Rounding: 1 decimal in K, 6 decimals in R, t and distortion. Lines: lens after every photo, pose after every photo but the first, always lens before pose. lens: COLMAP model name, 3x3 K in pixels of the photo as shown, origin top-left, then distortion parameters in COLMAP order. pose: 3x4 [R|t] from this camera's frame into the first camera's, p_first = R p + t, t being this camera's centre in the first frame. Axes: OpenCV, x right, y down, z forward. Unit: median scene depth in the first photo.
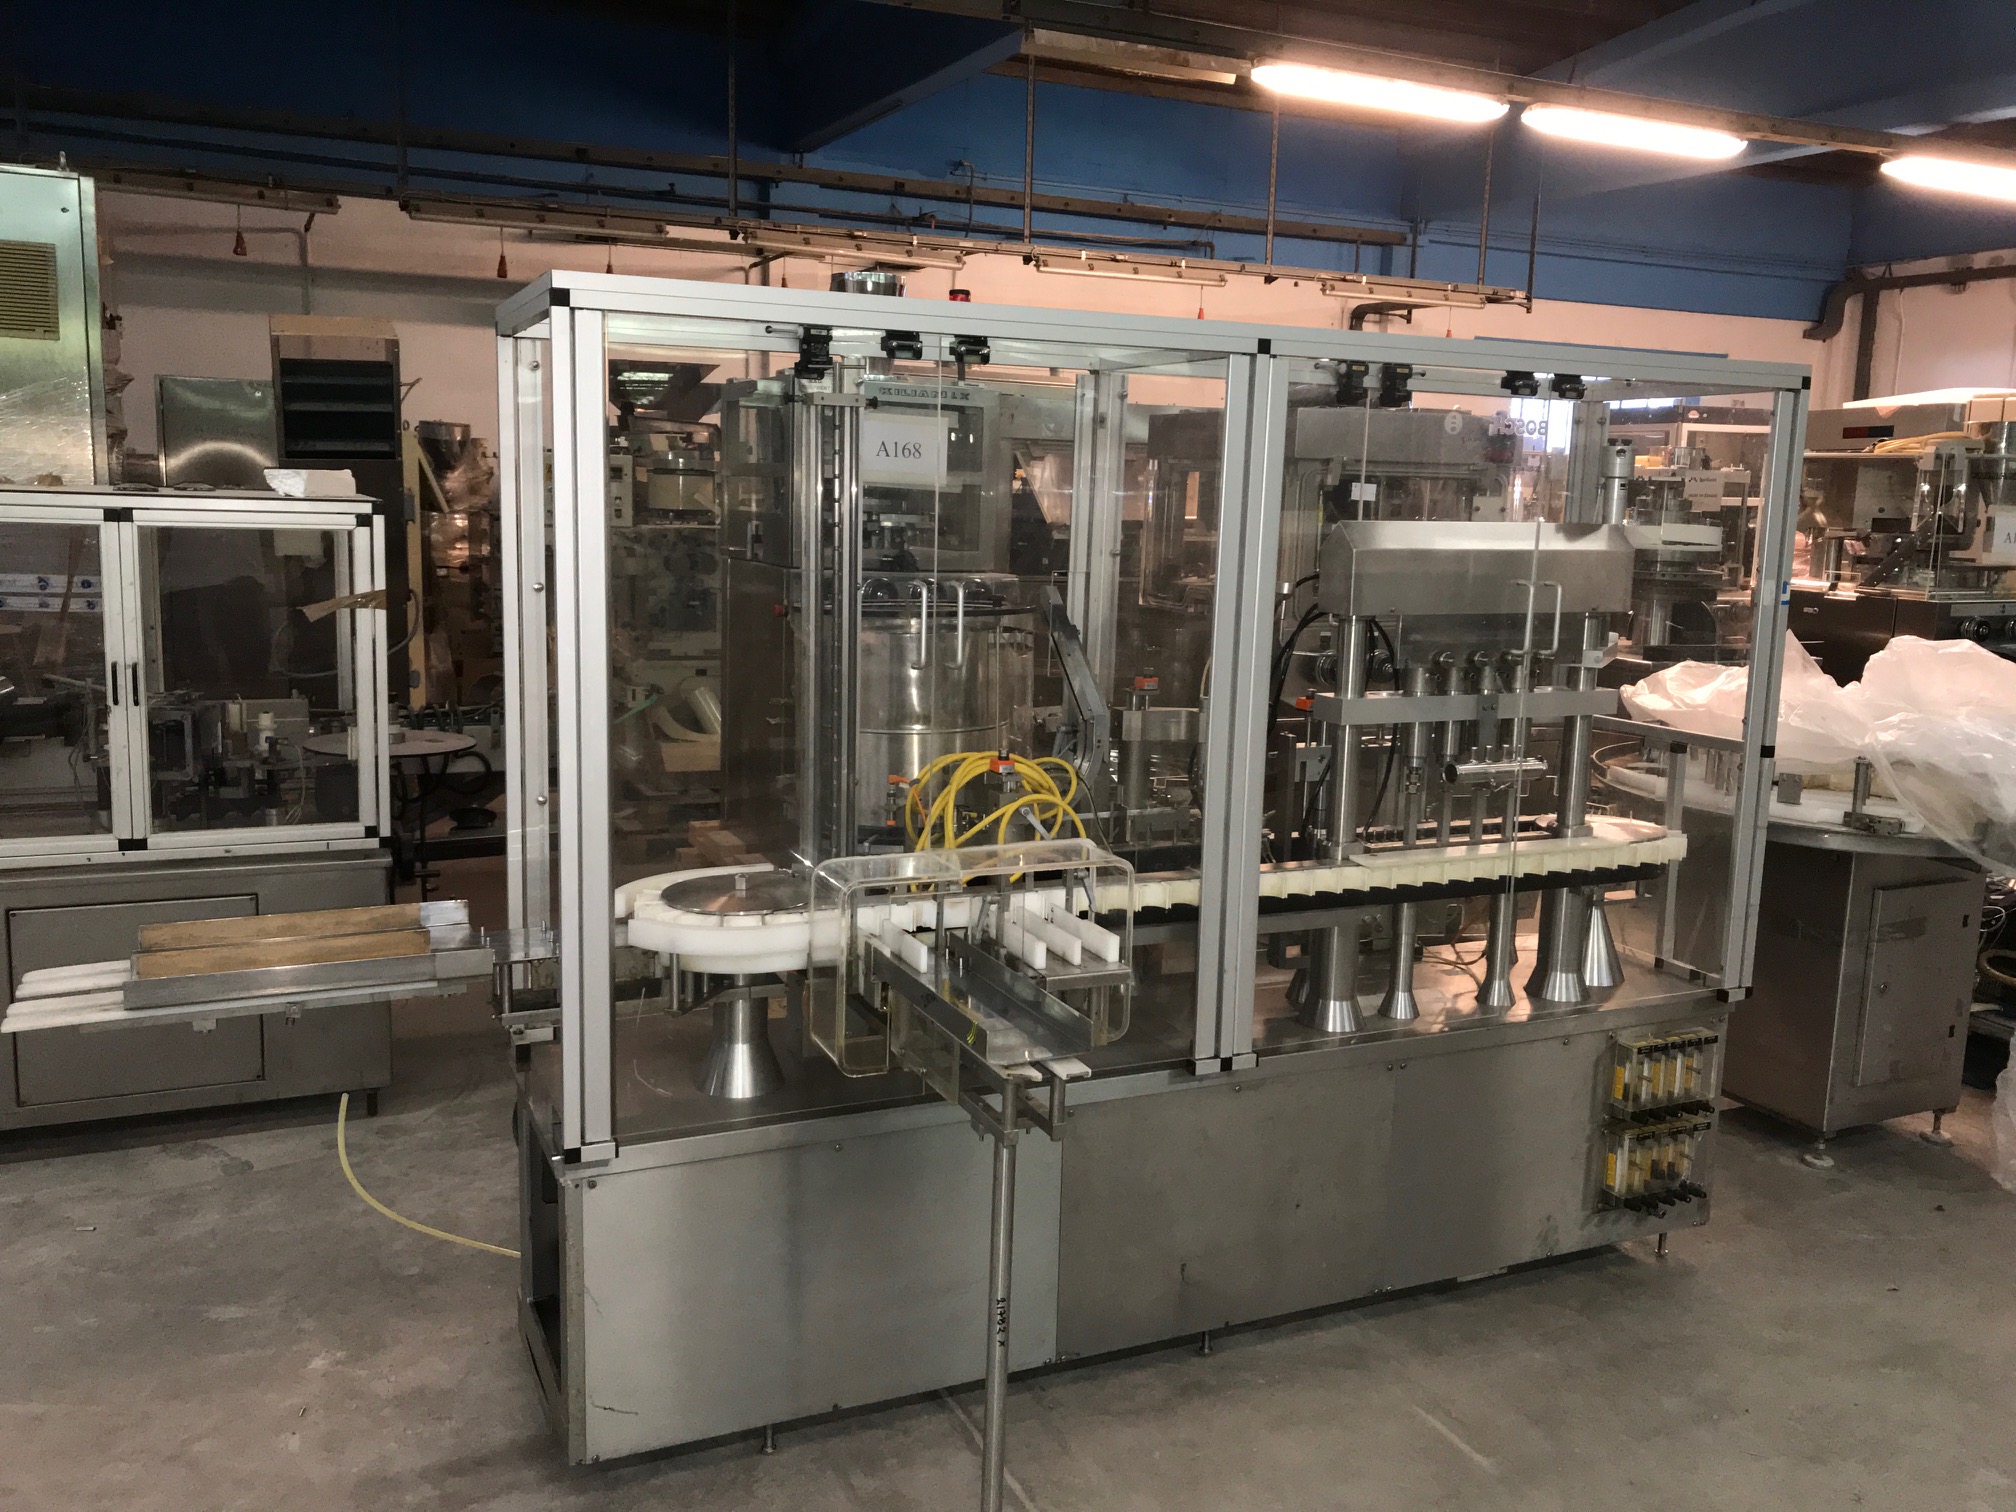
lens RADIAL K [[1634.1, 0, 1008.0], [0, 1634.1, 756.0], [0, 0, 1]] dist [0.010201, 0.002766]
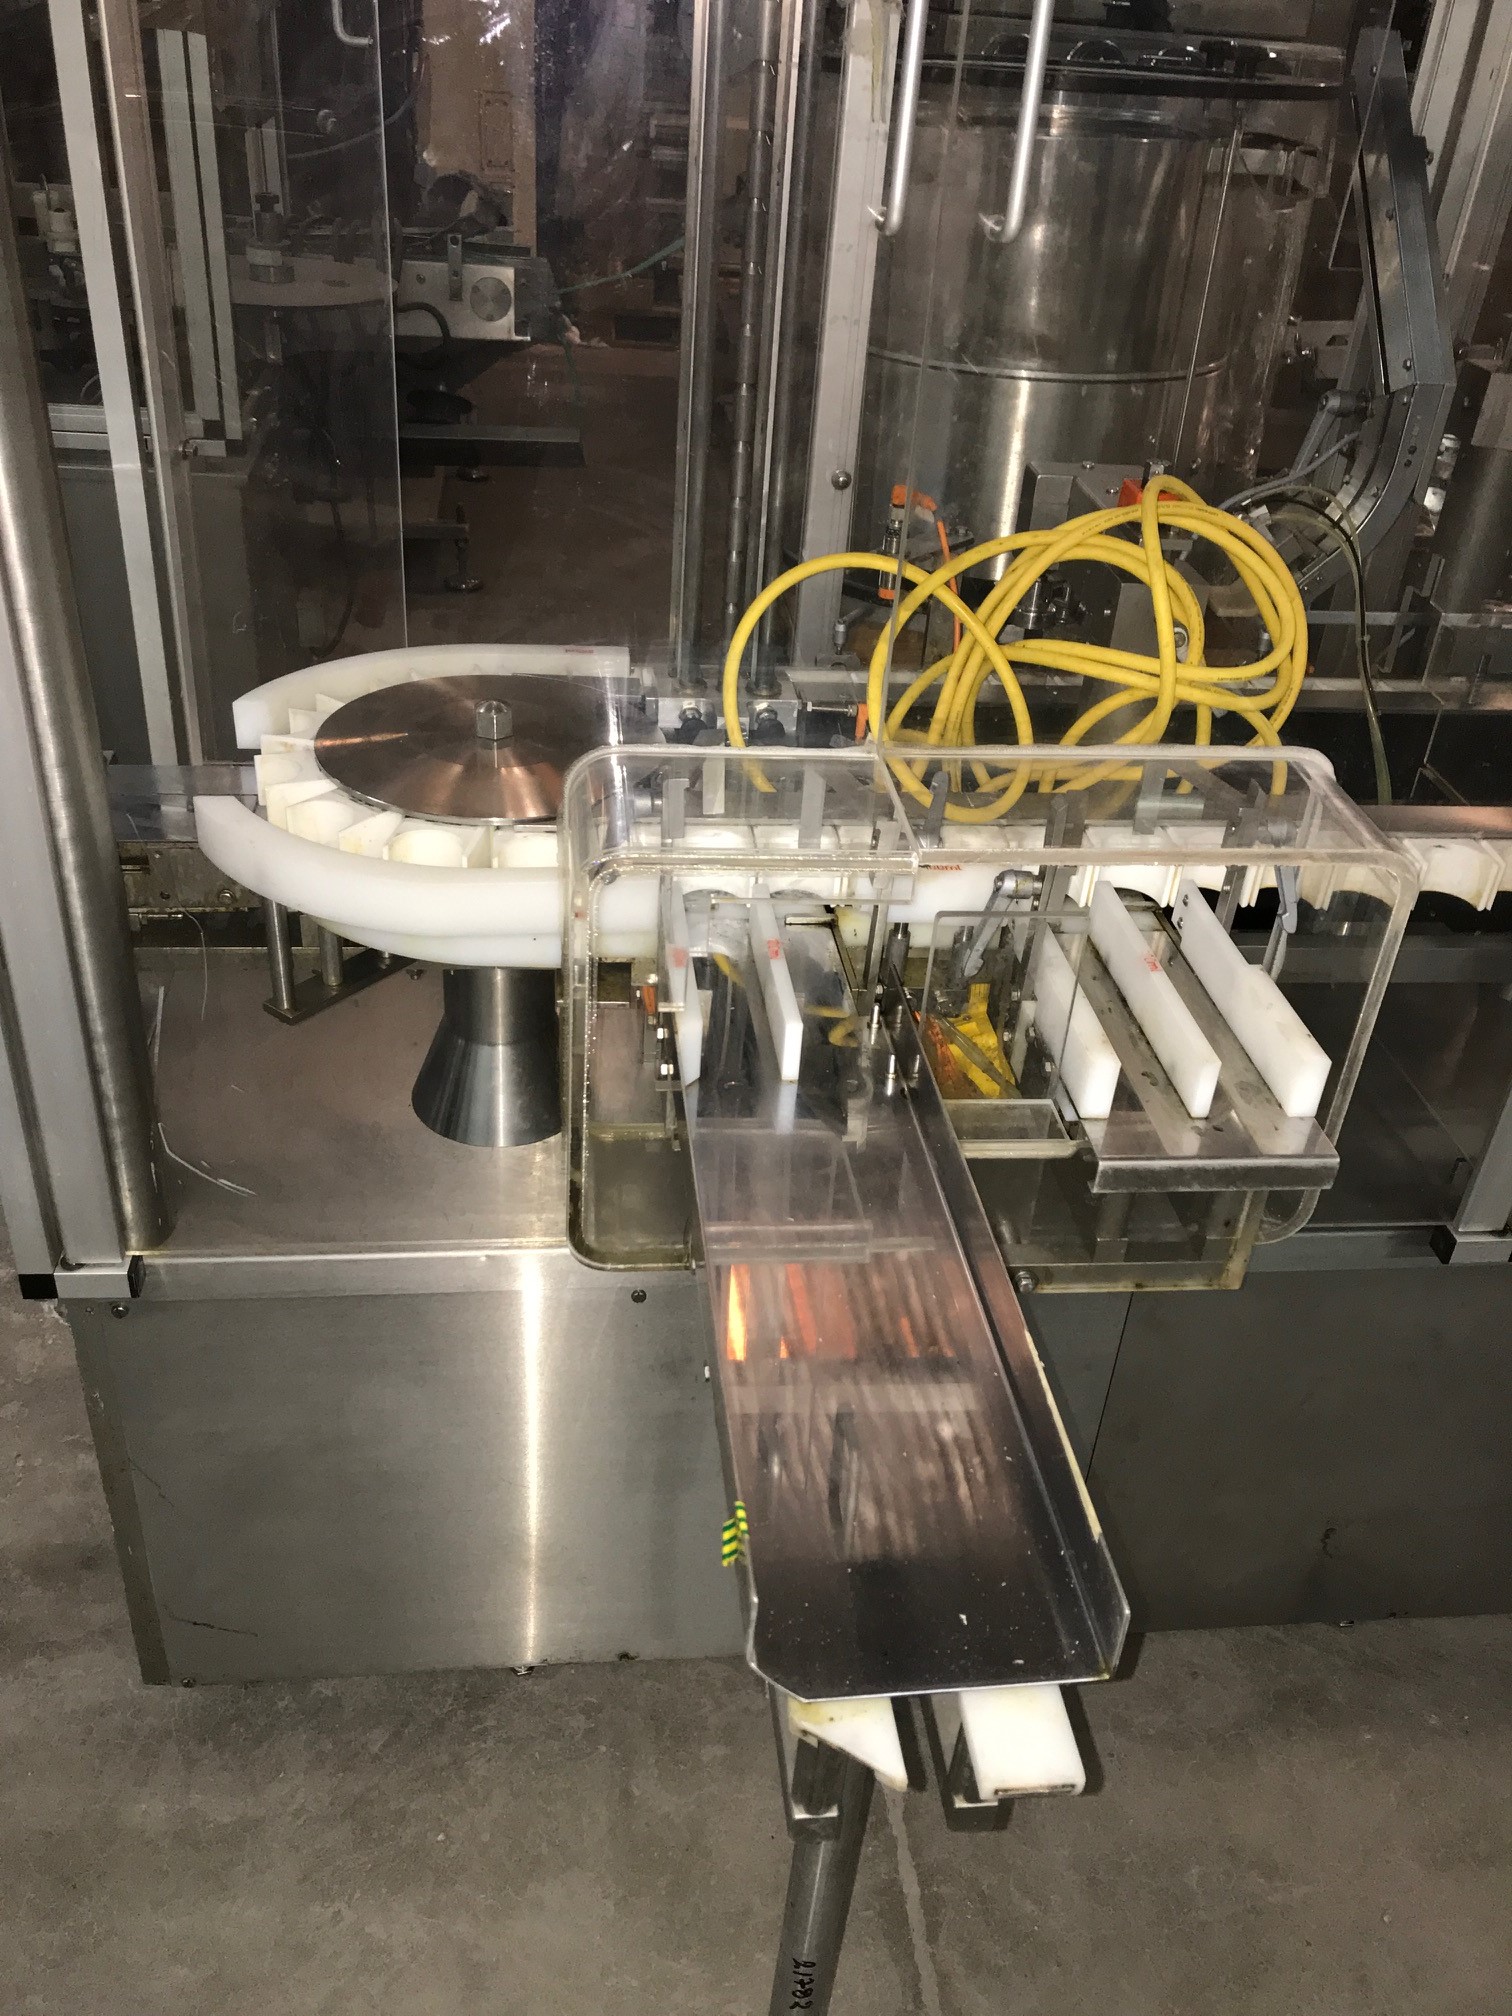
lens RADIAL K [[1634.1, 0, 756.0], [0, 1634.1, 1008.0], [0, 0, 1]] dist [0.010201, 0.002766]
pose [[0.949542, 0.198086, -0.243170, 0.025335], [-0.086306, 0.910410, 0.404604, -0.032691], [0.301531, -0.363202, 0.881569, 0.502035]]
